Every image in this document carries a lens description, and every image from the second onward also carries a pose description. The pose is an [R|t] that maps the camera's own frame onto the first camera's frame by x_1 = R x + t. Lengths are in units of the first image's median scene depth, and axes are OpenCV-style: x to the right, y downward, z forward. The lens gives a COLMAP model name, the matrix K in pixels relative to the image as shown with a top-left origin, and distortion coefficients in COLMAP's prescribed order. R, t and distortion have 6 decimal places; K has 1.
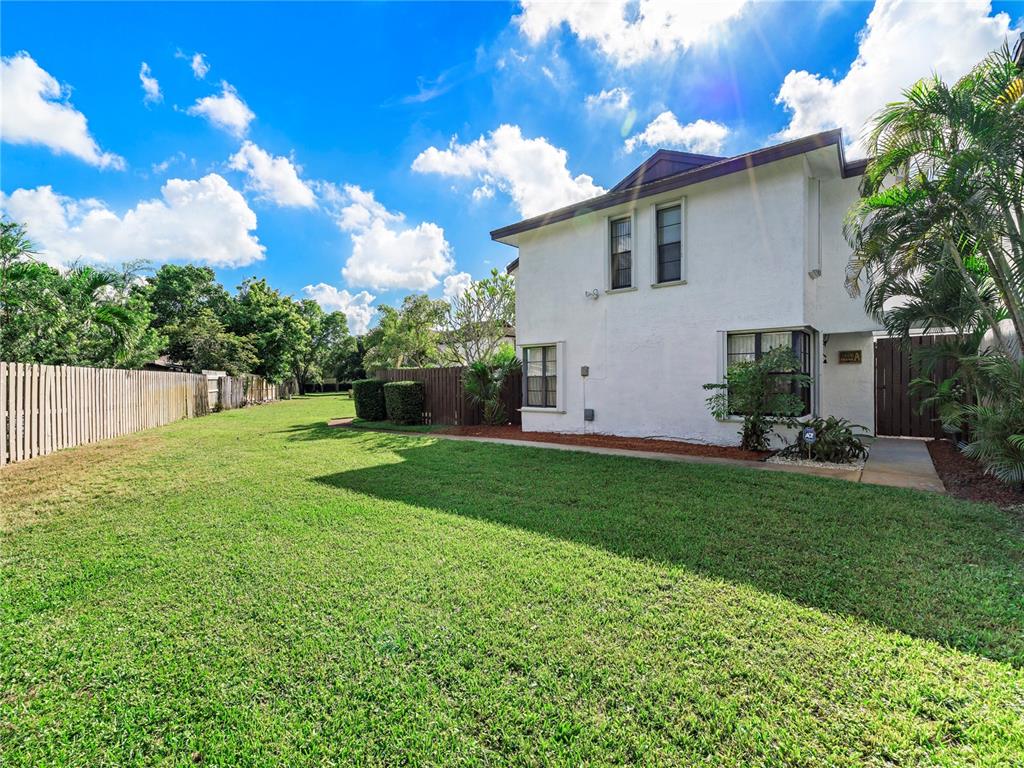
lens RADIAL K [[463.7, 0, 507.8], [0, 463.7, 385.4], [0, 0, 1]] dist [-0.004458, 0.002792]
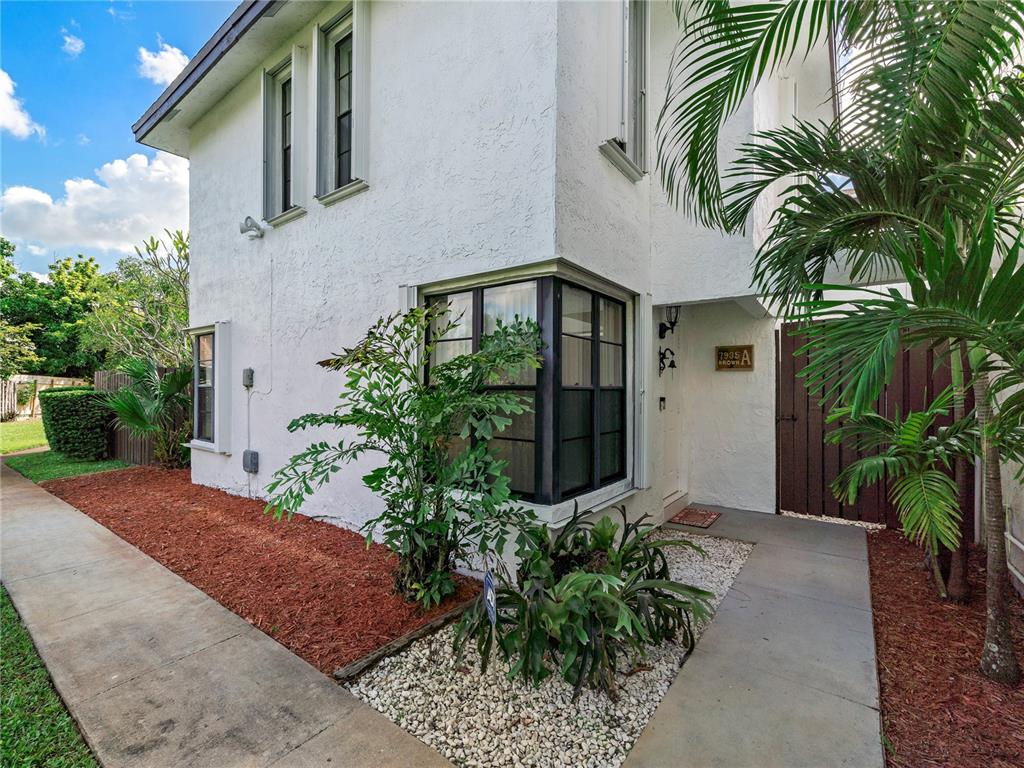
lens RADIAL K [[463.7, 0, 514.2], [0, 463.7, 384.0], [0, 0, 1]] dist [-0.004458, 0.002792]
pose [[0.997767, 0.015231, 0.065038, 0.492630], [-0.013814, 0.999658, -0.022188, -0.018240], [-0.065354, 0.021240, 0.997636, 0.532023]]
